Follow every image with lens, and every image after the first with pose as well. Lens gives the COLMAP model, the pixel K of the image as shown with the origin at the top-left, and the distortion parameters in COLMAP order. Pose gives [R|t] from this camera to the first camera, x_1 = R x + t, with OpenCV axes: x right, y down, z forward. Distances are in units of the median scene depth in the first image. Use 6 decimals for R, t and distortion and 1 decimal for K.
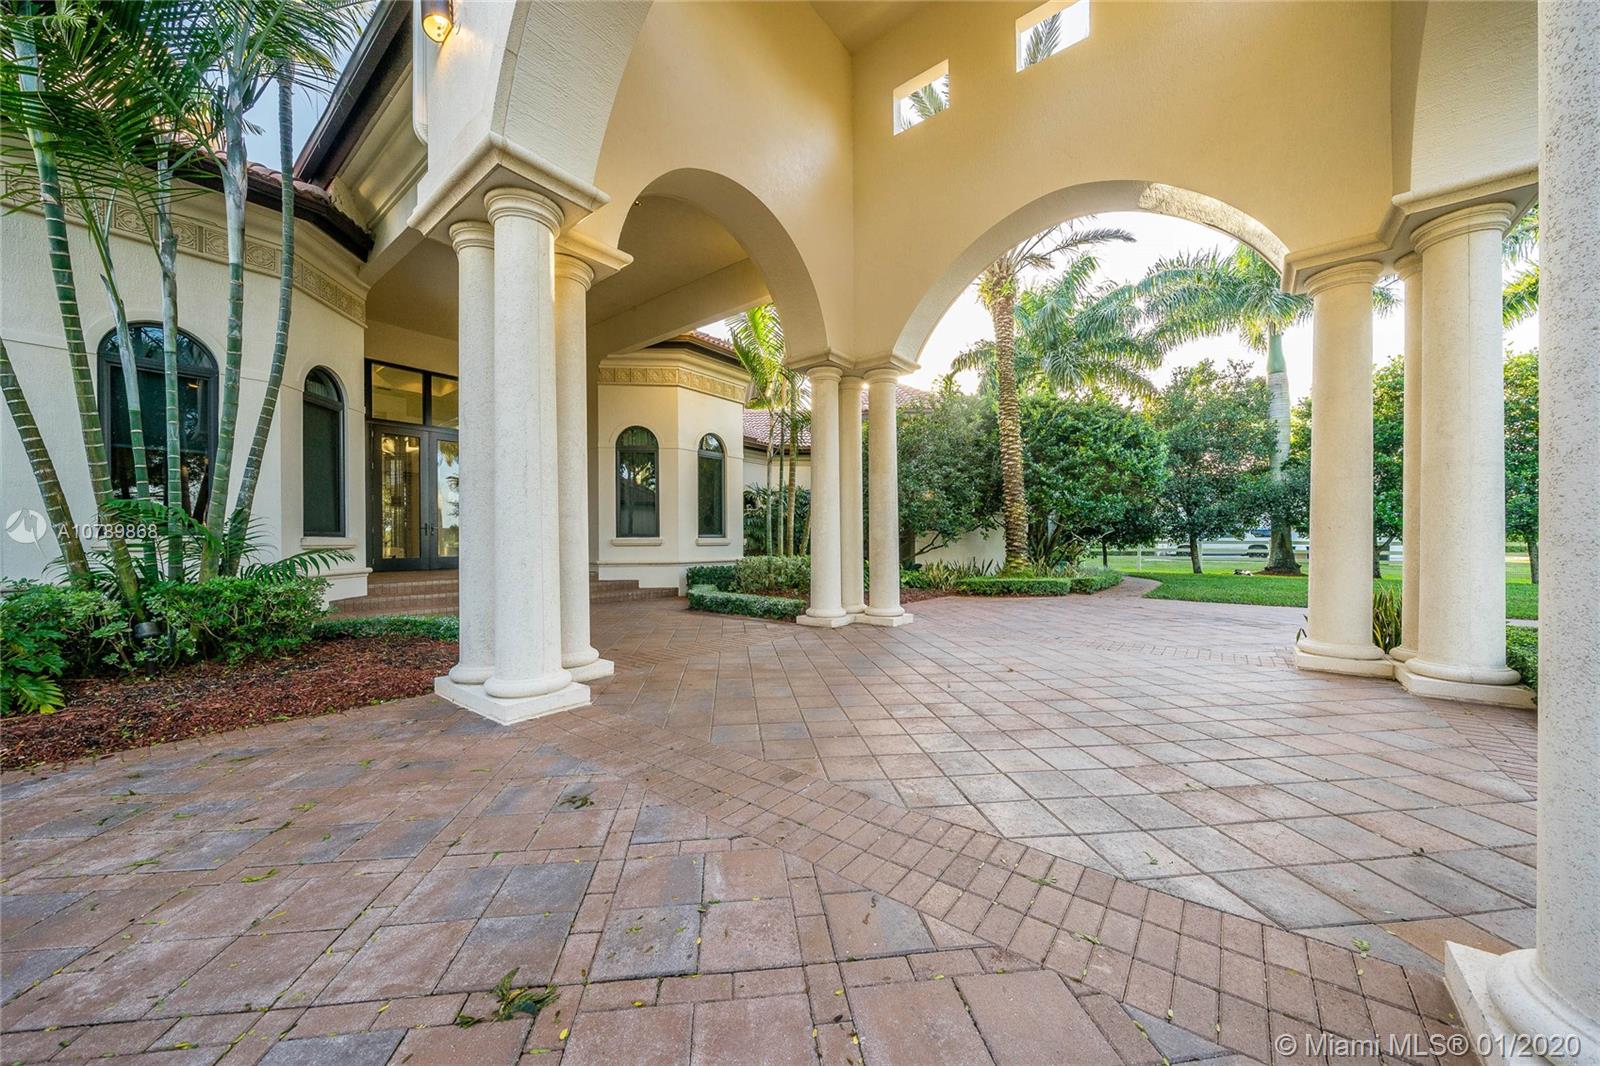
lens RADIAL K [[554.9, 0, 800.0], [0, 554.9, 533.0], [0, 0, 1]] dist [-0.000414, -0.000036]
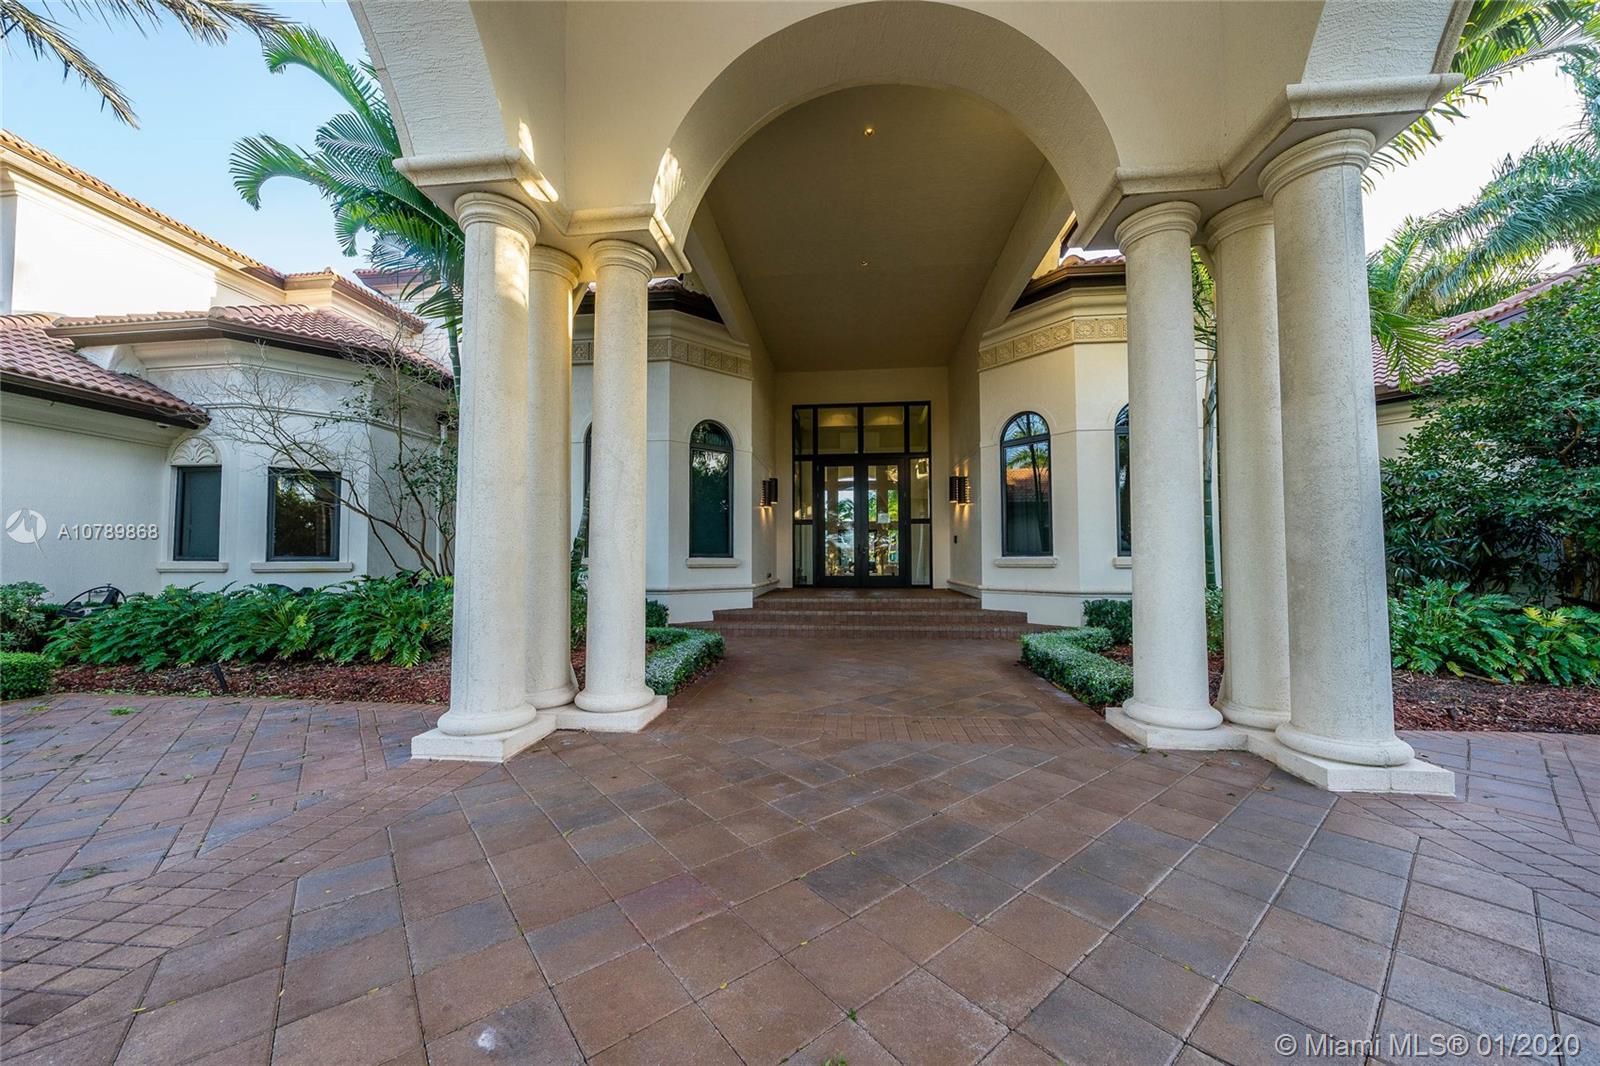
lens RADIAL K [[570.8, 0, 800.0], [0, 570.8, 533.0], [0, 0, 1]] dist [-0.000707, -0.000050]
pose [[0.536553, -0.038852, -0.842972, 0.289674], [0.012456, 0.999195, -0.038124, 0.002933], [0.843775, 0.009955, 0.536605, 0.449554]]
